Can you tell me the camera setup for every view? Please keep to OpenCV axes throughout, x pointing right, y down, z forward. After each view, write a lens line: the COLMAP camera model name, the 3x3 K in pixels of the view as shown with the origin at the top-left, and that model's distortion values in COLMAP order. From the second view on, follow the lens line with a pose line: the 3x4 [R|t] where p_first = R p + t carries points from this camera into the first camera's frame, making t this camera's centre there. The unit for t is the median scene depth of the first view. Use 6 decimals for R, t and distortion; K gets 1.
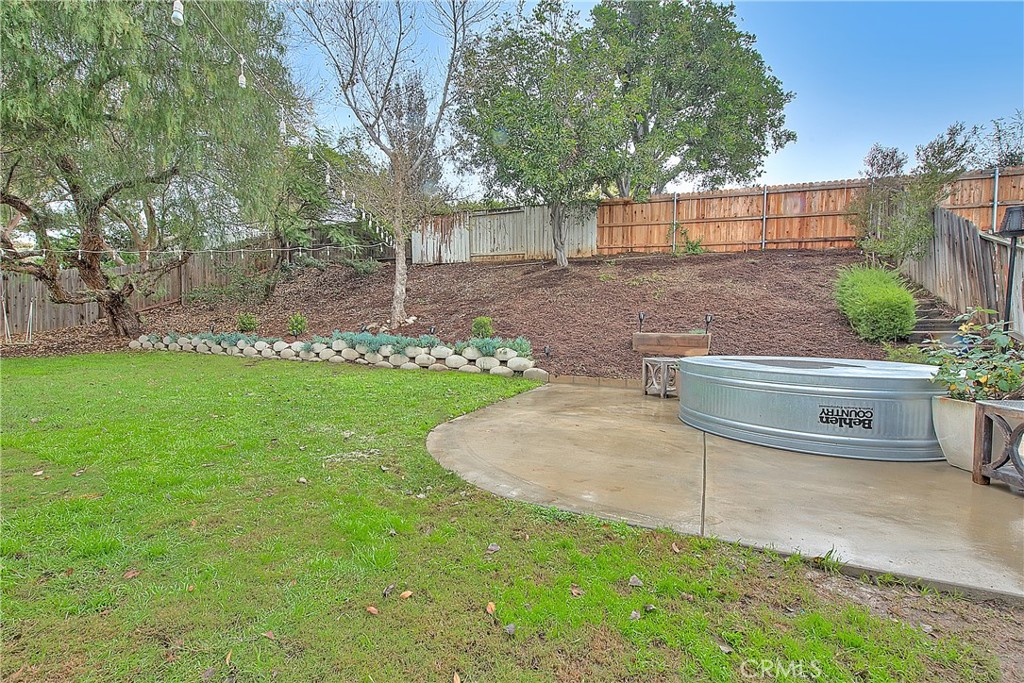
lens RADIAL K [[421.9, 0, 509.5], [0, 421.9, 346.3], [0, 0, 1]] dist [0.001955, -0.002133]
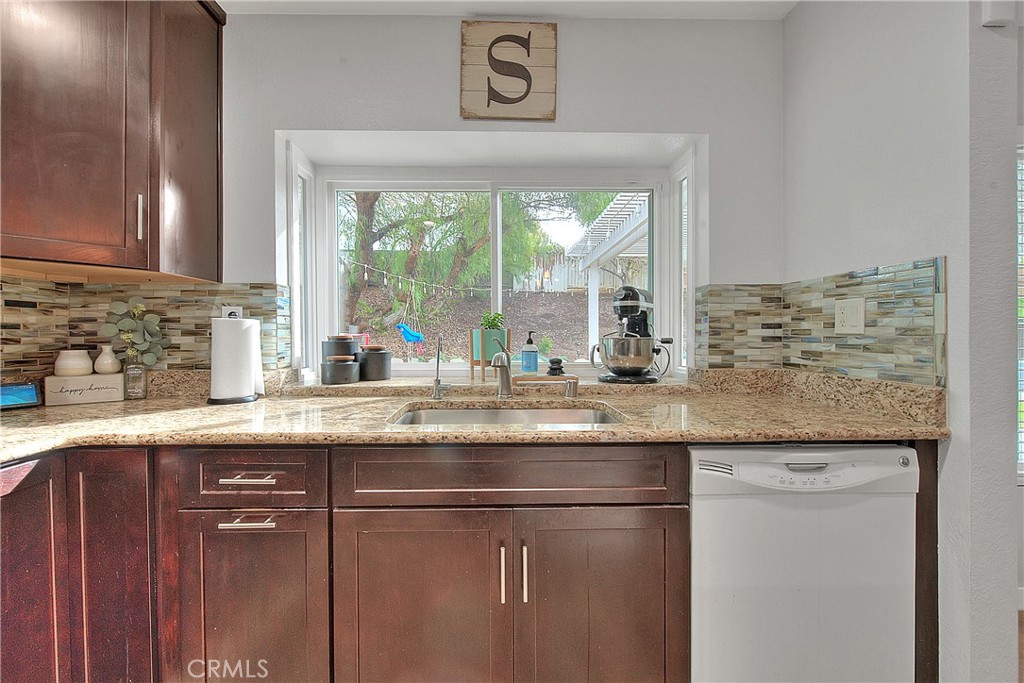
lens RADIAL K [[421.9, 0, 490.8], [0, 421.9, 337.7], [0, 0, 1]] dist [0.001955, -0.002133]
pose [[0.918071, -0.012202, 0.396229, -1.053994], [0.030890, 0.998689, -0.040817, -0.028919], [-0.395211, 0.049712, 0.917244, -0.059272]]
